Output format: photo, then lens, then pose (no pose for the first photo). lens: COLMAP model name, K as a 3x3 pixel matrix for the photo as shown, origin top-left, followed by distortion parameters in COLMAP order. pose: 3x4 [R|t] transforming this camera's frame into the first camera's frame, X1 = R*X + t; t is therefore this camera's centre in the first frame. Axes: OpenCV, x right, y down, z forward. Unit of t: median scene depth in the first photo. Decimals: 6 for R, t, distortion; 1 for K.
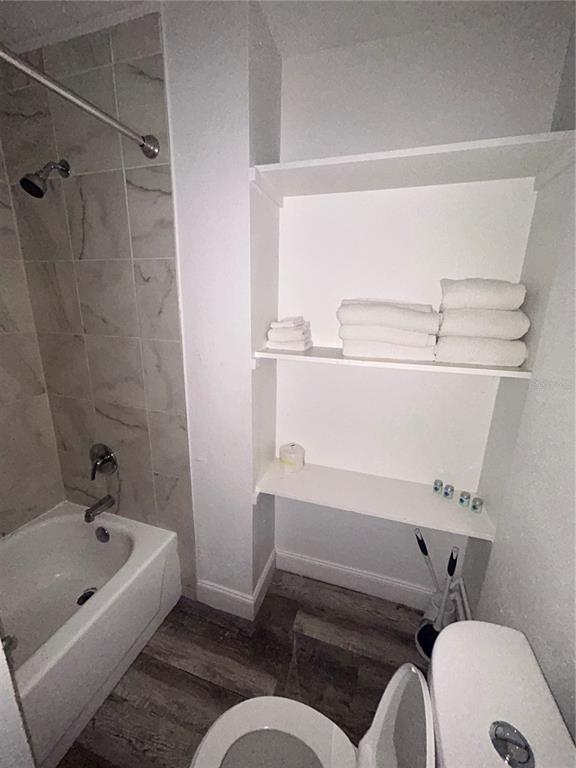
lens RADIAL K [[308.7, 0, 288.9], [0, 308.7, 383.4], [0, 0, 1]] dist [-0.001017, 0.001732]
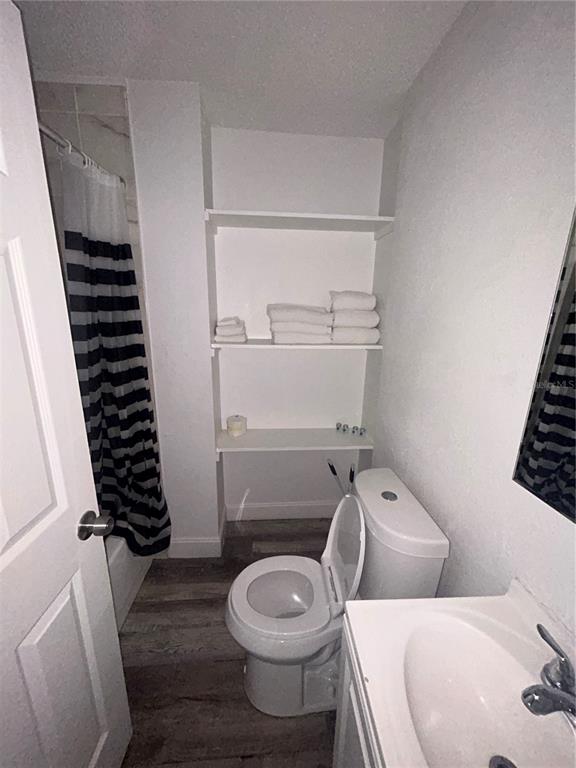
lens RADIAL K [[308.7, 0, 288.4], [0, 308.7, 384.3], [0, 0, 1]] dist [-0.001017, 0.001732]
pose [[0.930462, -0.098452, 0.352912, -0.276132], [0.096252, 0.995072, 0.023825, 0.069885], [-0.353518, 0.011801, 0.935353, -0.349932]]
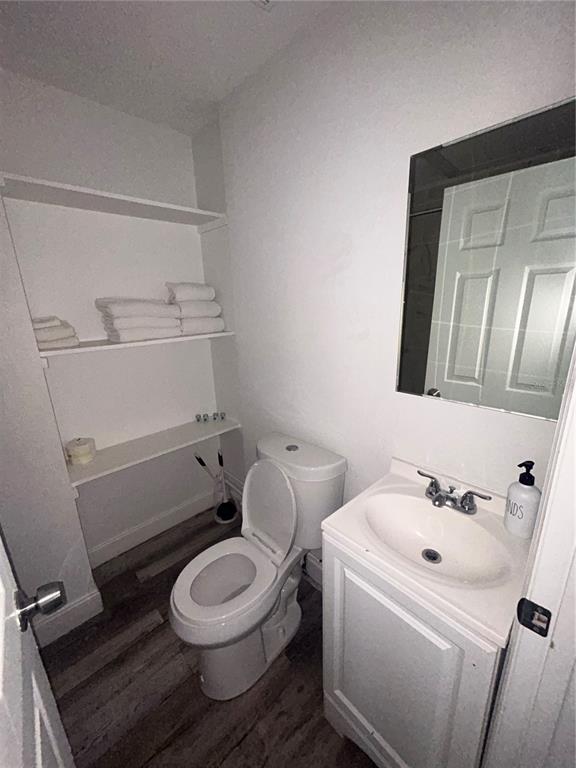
lens RADIAL K [[308.7, 0, 287.6], [0, 308.7, 384.5], [0, 0, 1]] dist [-0.001017, 0.001732]
pose [[0.483698, -0.269562, 0.832690, -0.561741], [0.262290, 0.952308, 0.155925, 0.054915], [-0.835009, 0.142986, 0.531333, -0.213113]]
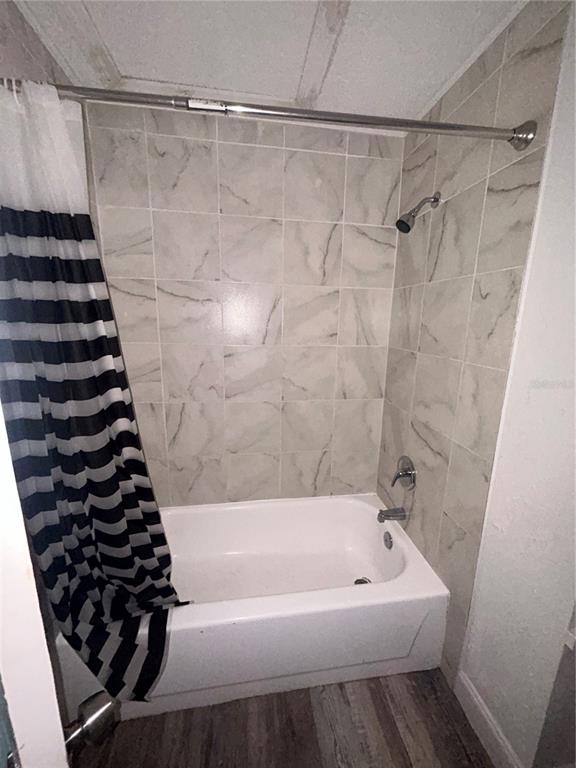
lens RADIAL K [[308.7, 0, 288.4], [0, 308.7, 383.5], [0, 0, 1]] dist [-0.001017, 0.001732]
pose [[0.443717, 0.173136, -0.879283, 0.094820], [-0.229538, 0.970387, 0.075241, -0.035915], [0.866272, 0.168443, 0.470319, 0.151224]]
